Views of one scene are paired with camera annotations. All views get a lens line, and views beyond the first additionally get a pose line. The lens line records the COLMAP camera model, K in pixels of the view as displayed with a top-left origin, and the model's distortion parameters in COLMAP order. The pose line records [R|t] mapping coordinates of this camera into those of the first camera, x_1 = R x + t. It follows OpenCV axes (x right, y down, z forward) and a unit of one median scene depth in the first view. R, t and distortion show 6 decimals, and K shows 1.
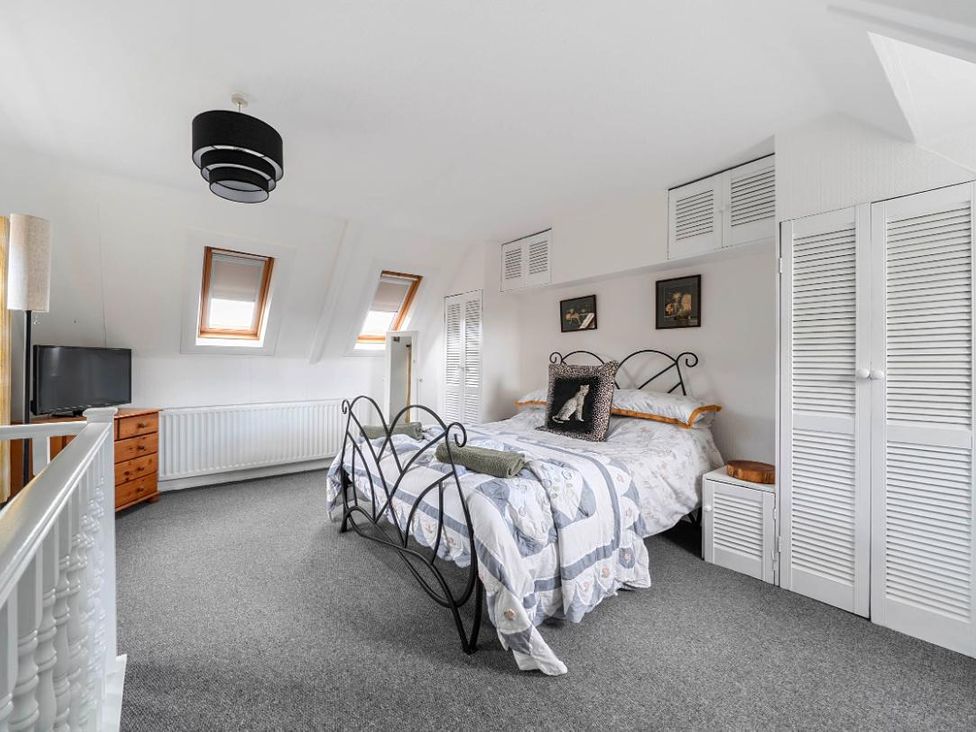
lens RADIAL K [[418.2, 0, 479.8], [0, 418.2, 363.5], [0, 0, 1]] dist [0.001646, -0.000122]
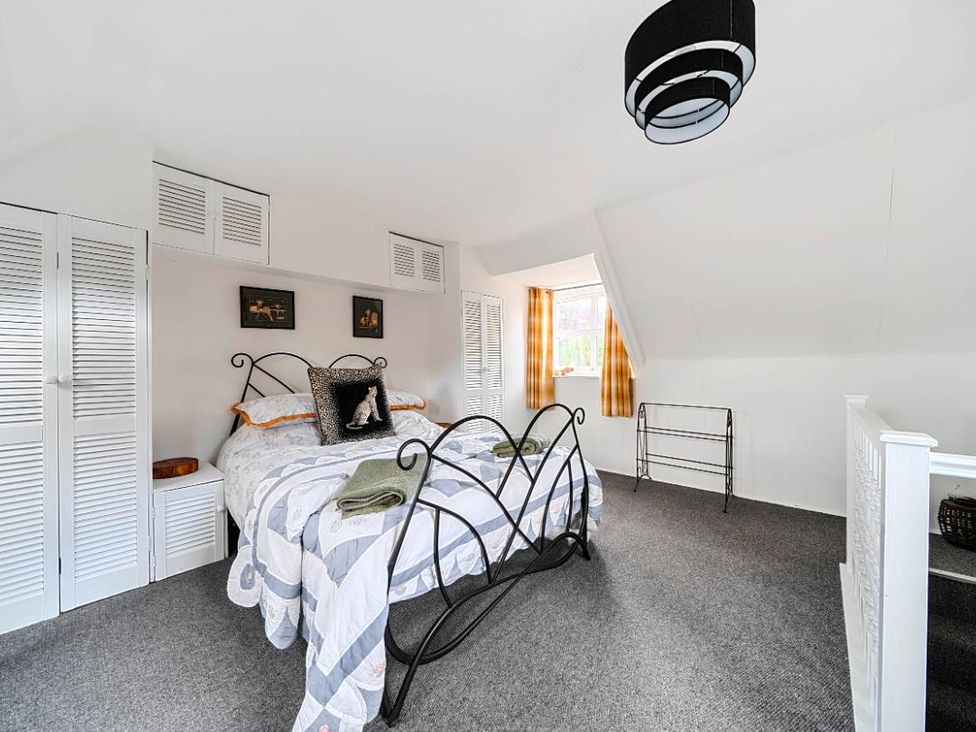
lens RADIAL K [[404.1, 0, 438.6], [0, 404.1, 365.5], [0, 0, 1]] dist [-0.001583, 0.000119]
pose [[-0.151905, -0.007269, 0.988368, -0.775632], [0.013434, 0.999865, 0.009418, -0.009139], [-0.988304, 0.014708, -0.151787, 0.991167]]
